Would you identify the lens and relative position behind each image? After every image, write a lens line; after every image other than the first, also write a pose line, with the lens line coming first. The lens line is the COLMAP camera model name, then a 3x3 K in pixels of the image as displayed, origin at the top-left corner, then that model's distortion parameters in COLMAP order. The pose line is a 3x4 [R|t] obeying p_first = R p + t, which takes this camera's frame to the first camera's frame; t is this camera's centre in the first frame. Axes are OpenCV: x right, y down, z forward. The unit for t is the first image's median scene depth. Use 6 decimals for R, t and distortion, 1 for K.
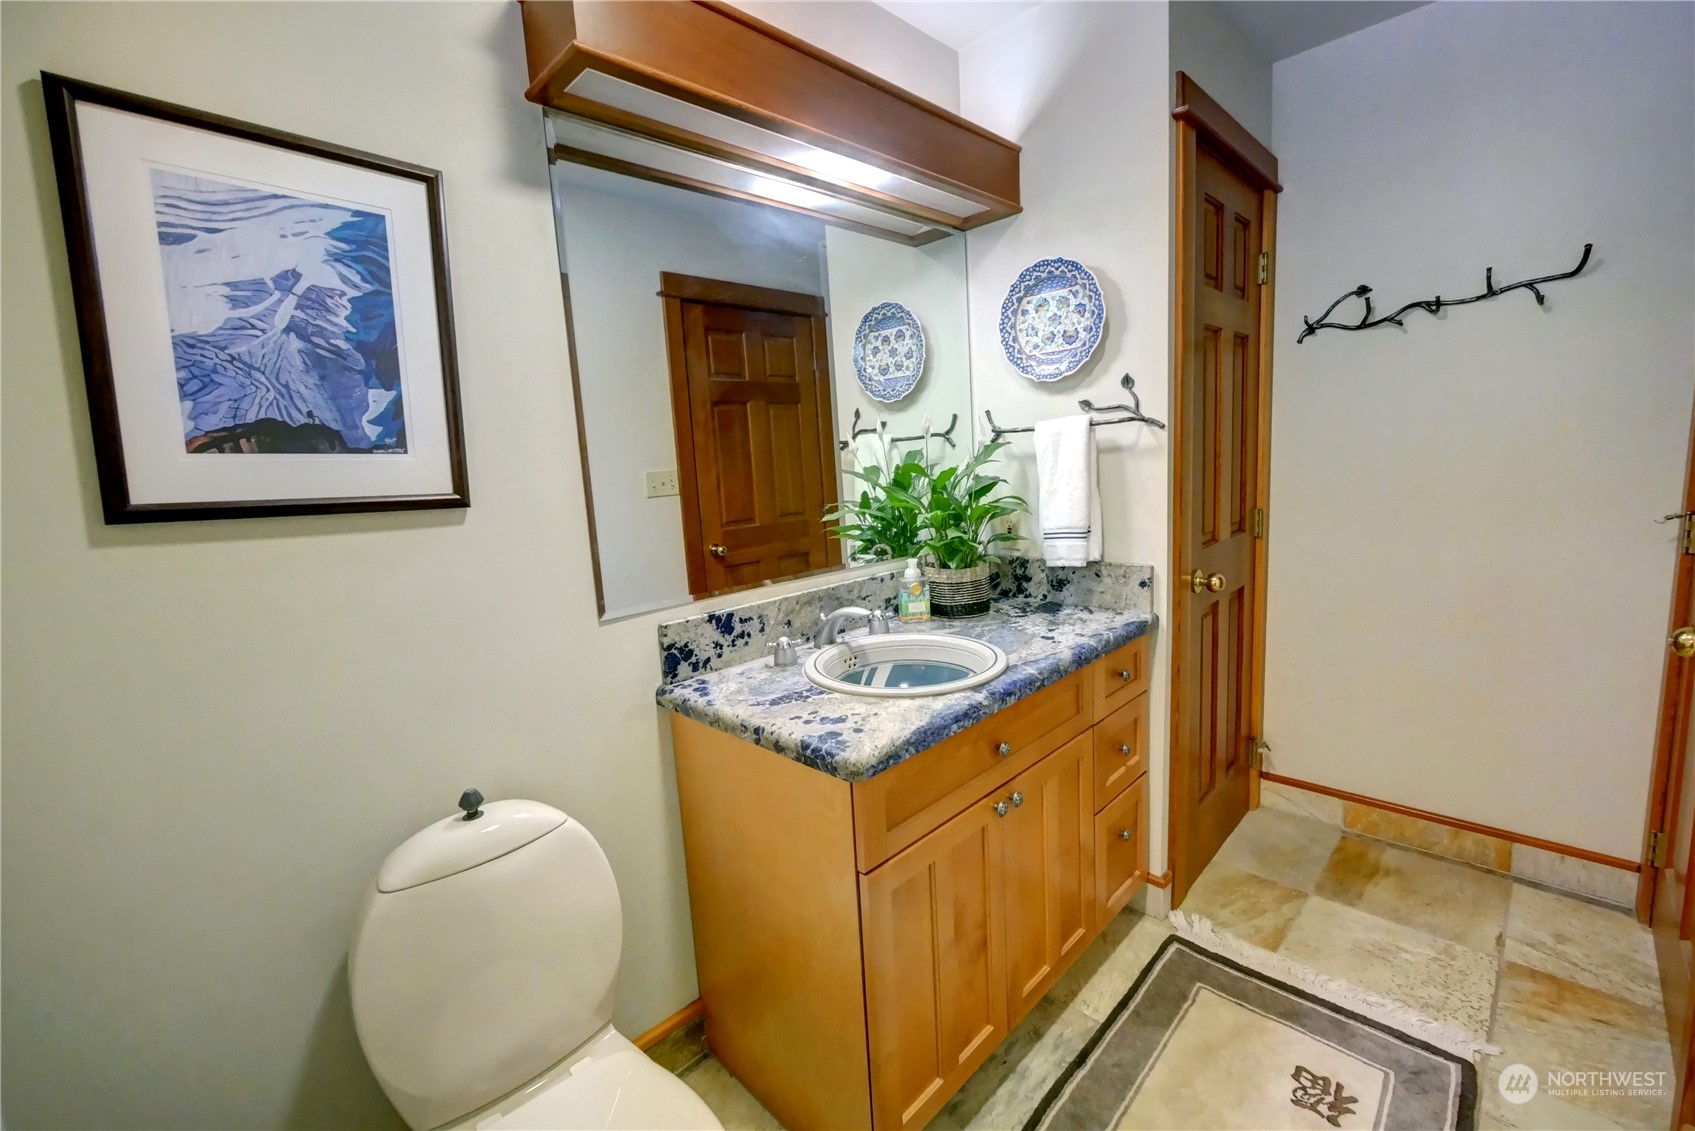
lens RADIAL K [[709.5, 0, 852.6], [0, 709.5, 562.6], [0, 0, 1]] dist [-0.004146, 0.000402]
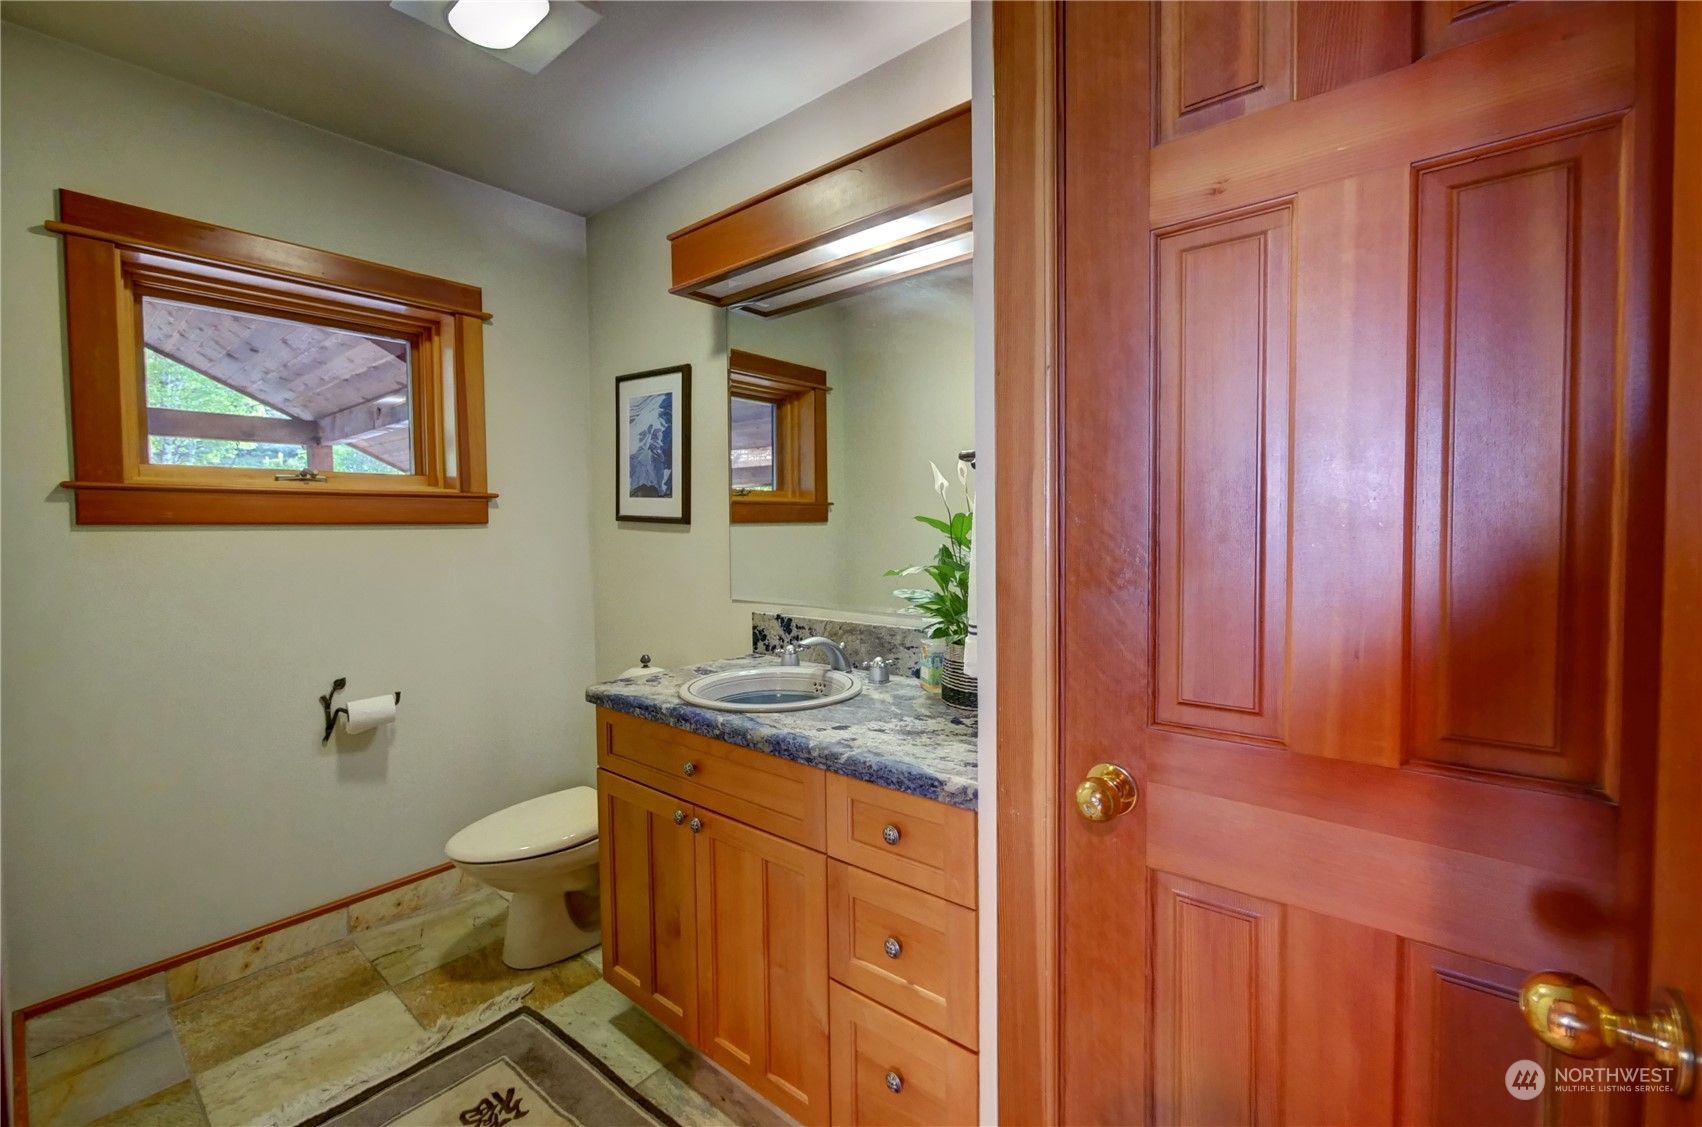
lens RADIAL K [[713.8, 0, 851.0], [0, 713.8, 563.5], [0, 0, 1]] dist [0.001246, 0.000184]
pose [[0.084986, 0.107403, -0.990577, 1.425908], [-0.145535, 0.984849, 0.094296, -0.214088], [0.985696, 0.136150, 0.099329, 1.193617]]
